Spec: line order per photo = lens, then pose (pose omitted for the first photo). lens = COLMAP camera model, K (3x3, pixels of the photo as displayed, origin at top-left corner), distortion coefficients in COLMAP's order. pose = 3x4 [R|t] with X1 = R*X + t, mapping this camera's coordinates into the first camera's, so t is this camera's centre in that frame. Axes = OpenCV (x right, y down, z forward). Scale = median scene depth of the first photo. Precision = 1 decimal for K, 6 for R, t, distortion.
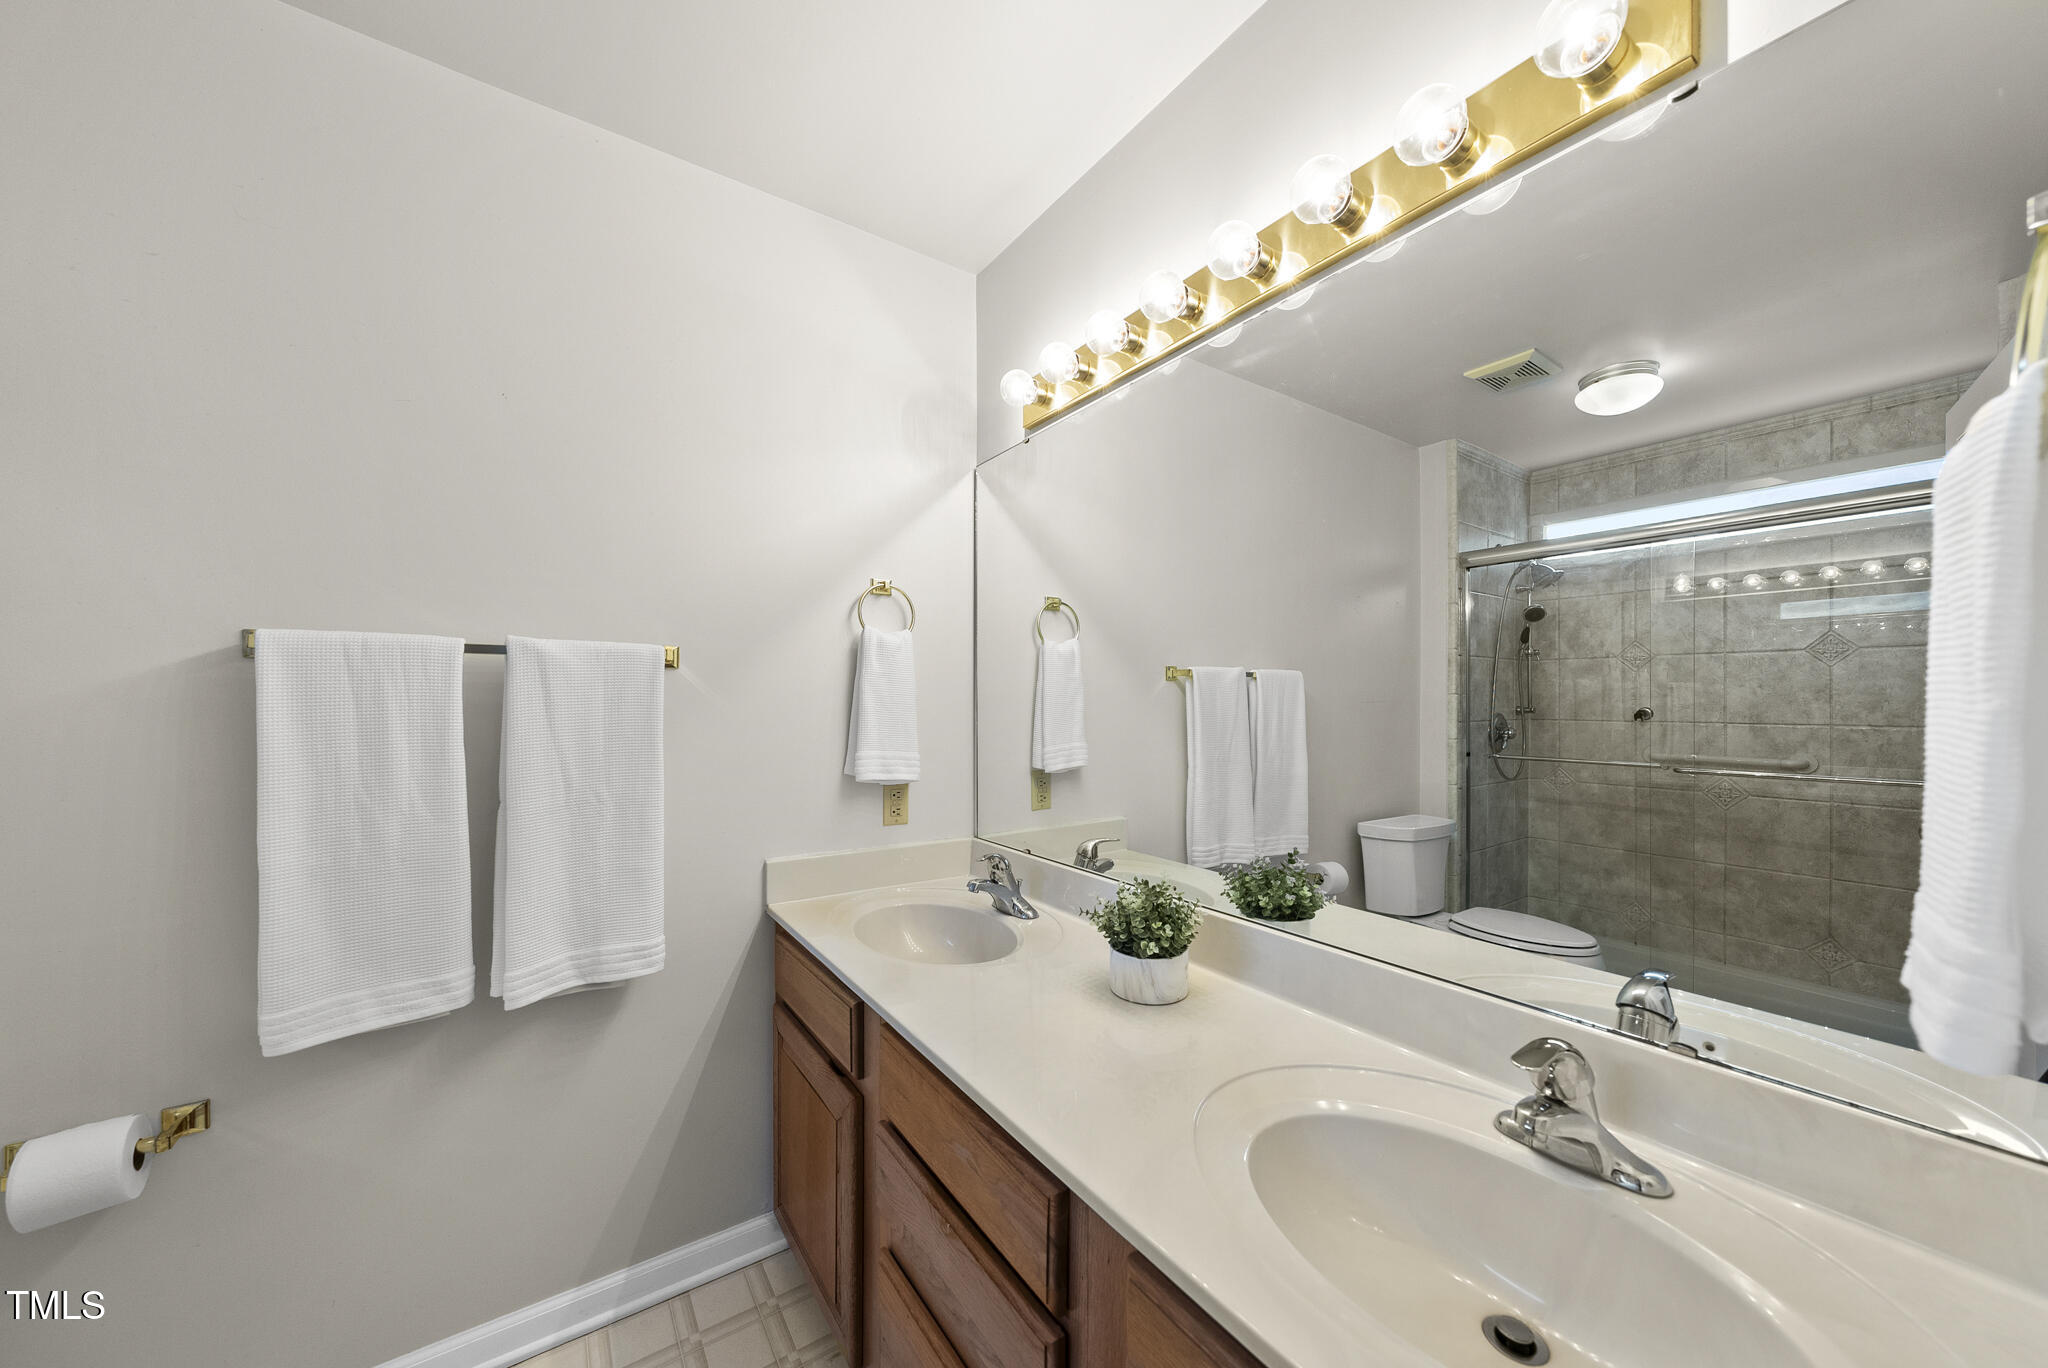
lens RADIAL K [[698.0, 0, 1024.0], [0, 698.0, 684.0], [0, 0, 1]] dist [-0.002608, 0.000055]
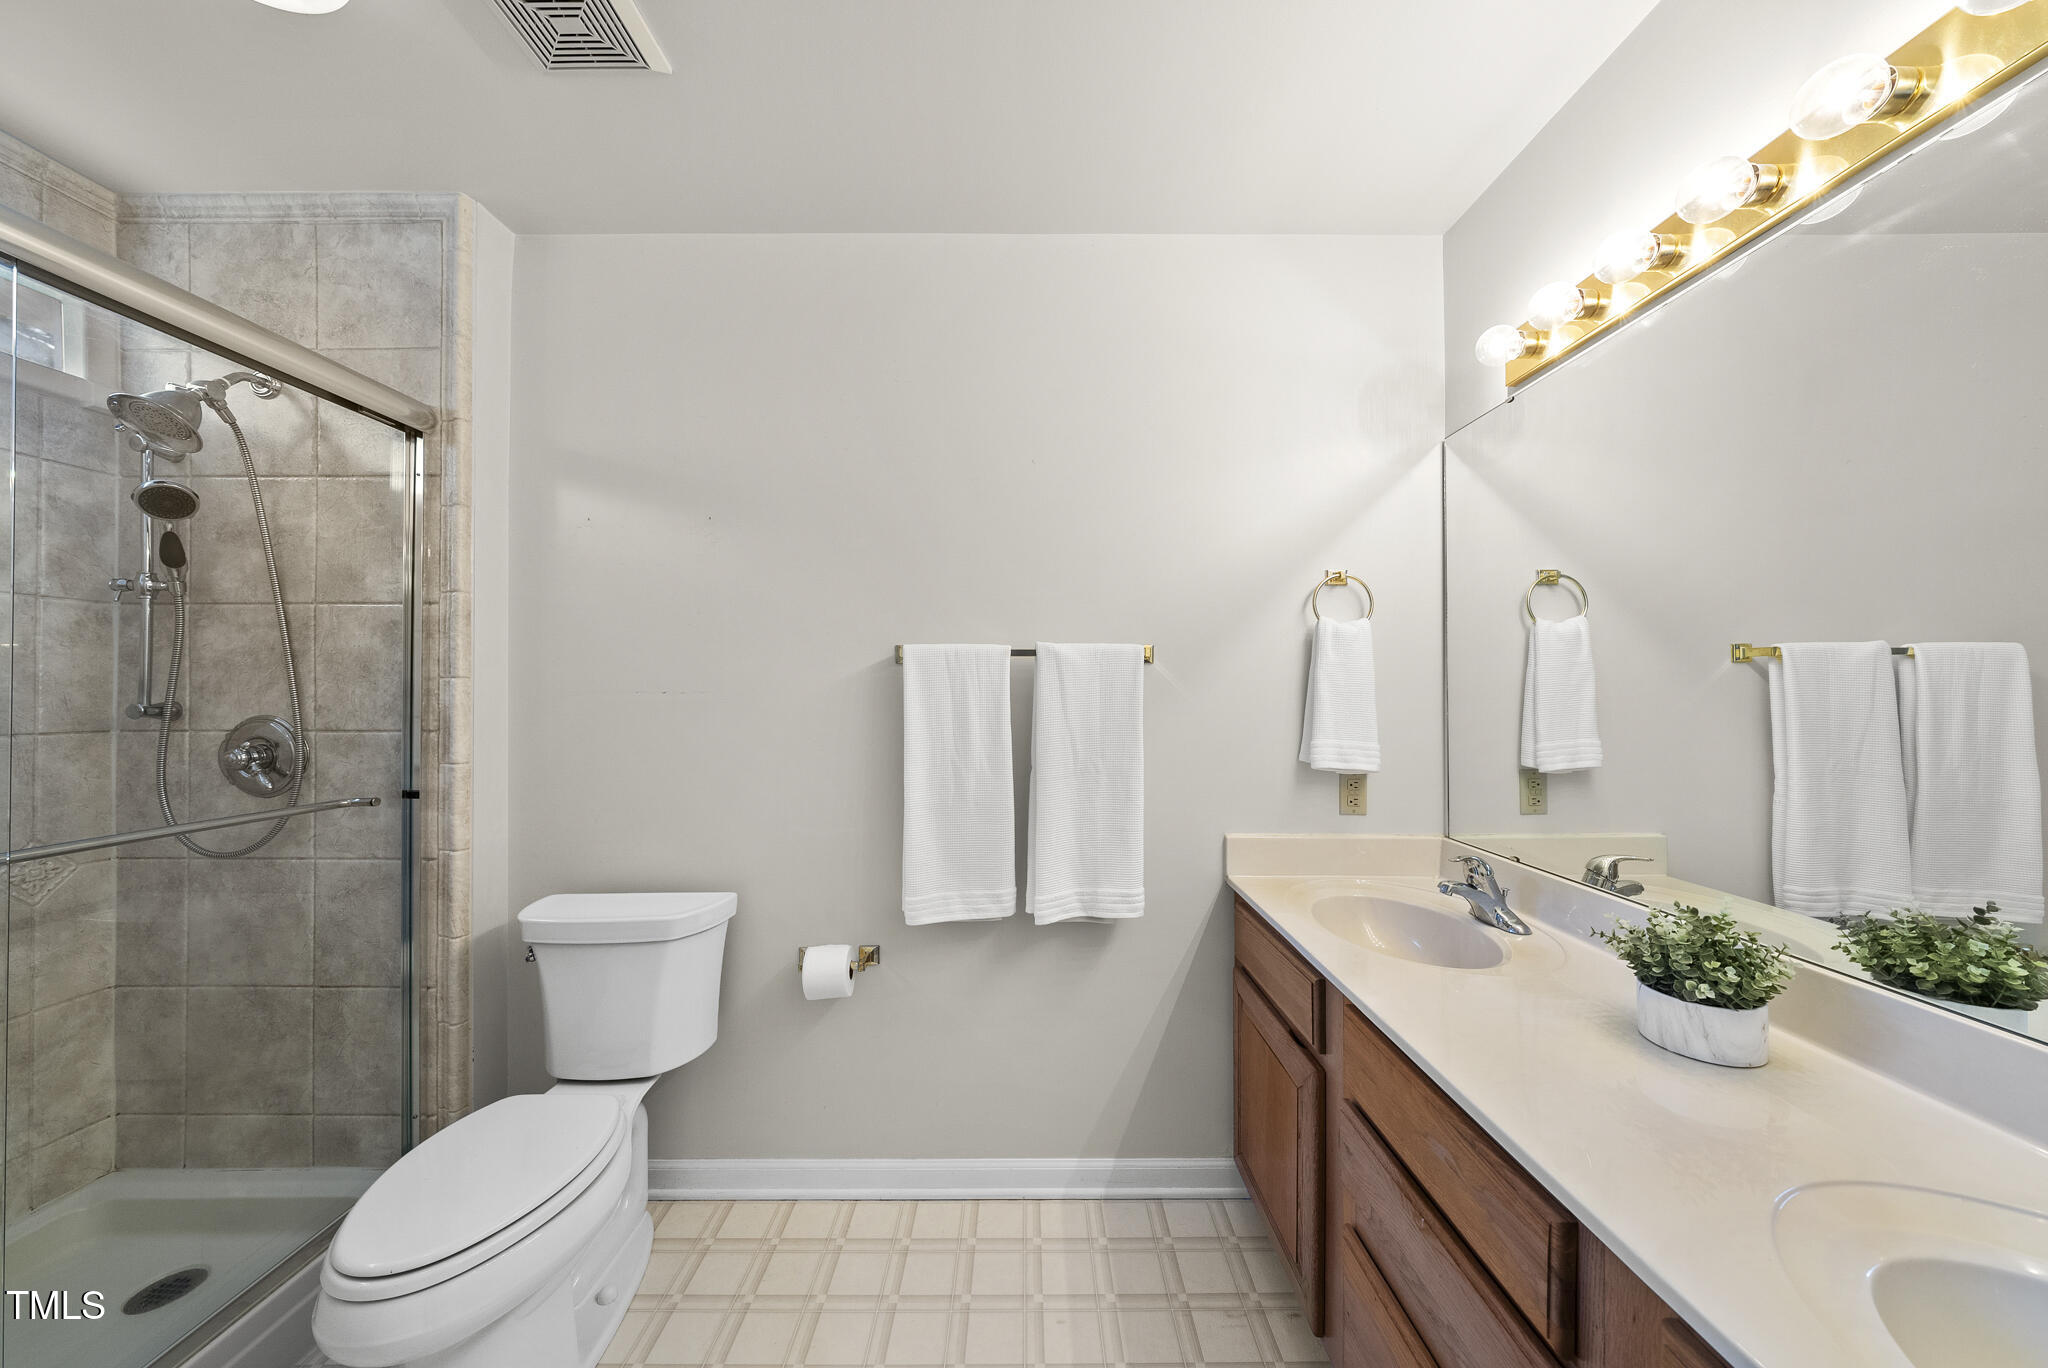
lens RADIAL K [[698.0, 0, 1024.0], [0, 698.0, 684.0], [0, 0, 1]] dist [-0.002608, 0.000055]
pose [[0.823779, -0.008173, -0.566852, -0.006851], [0.016834, 0.999808, 0.010049, -0.003101], [0.566661, -0.017821, 0.823758, -0.100979]]
